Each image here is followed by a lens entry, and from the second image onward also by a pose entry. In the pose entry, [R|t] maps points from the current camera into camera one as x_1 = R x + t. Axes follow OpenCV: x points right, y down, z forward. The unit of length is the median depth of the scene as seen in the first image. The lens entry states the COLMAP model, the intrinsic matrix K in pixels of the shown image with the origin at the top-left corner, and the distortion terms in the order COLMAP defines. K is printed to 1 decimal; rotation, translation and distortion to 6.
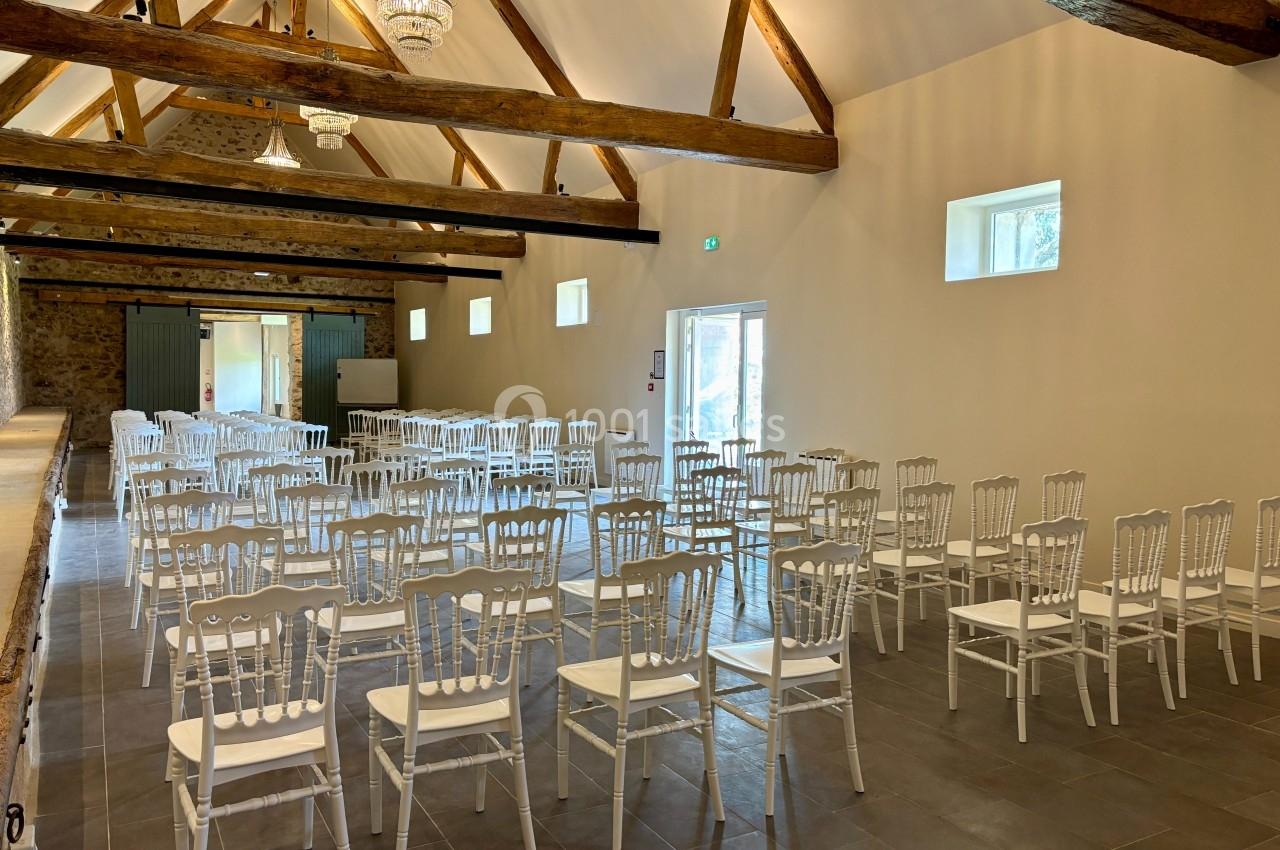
lens RADIAL K [[966.6, 0, 645.5], [0, 966.6, 411.9], [0, 0, 1]] dist [0.048955, -0.032955]
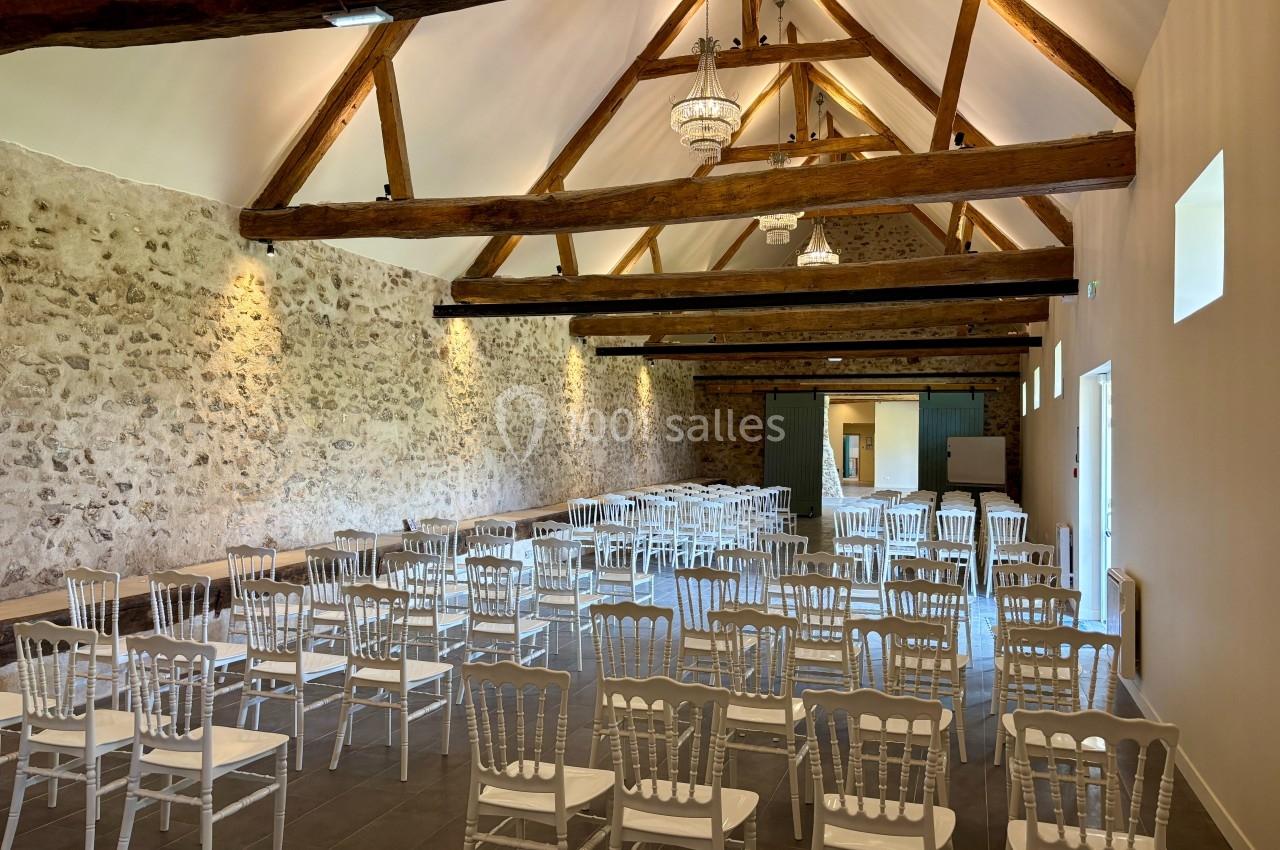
lens RADIAL K [[966.6, 0, 648.5], [0, 966.6, 438.5], [0, 0, 1]] dist [0.048955, -0.032955]
pose [[0.663191, -0.006323, -0.748423, 0.305680], [-0.029723, 0.998953, -0.034778, -0.013459], [0.747859, 0.045309, 0.662309, 0.164466]]
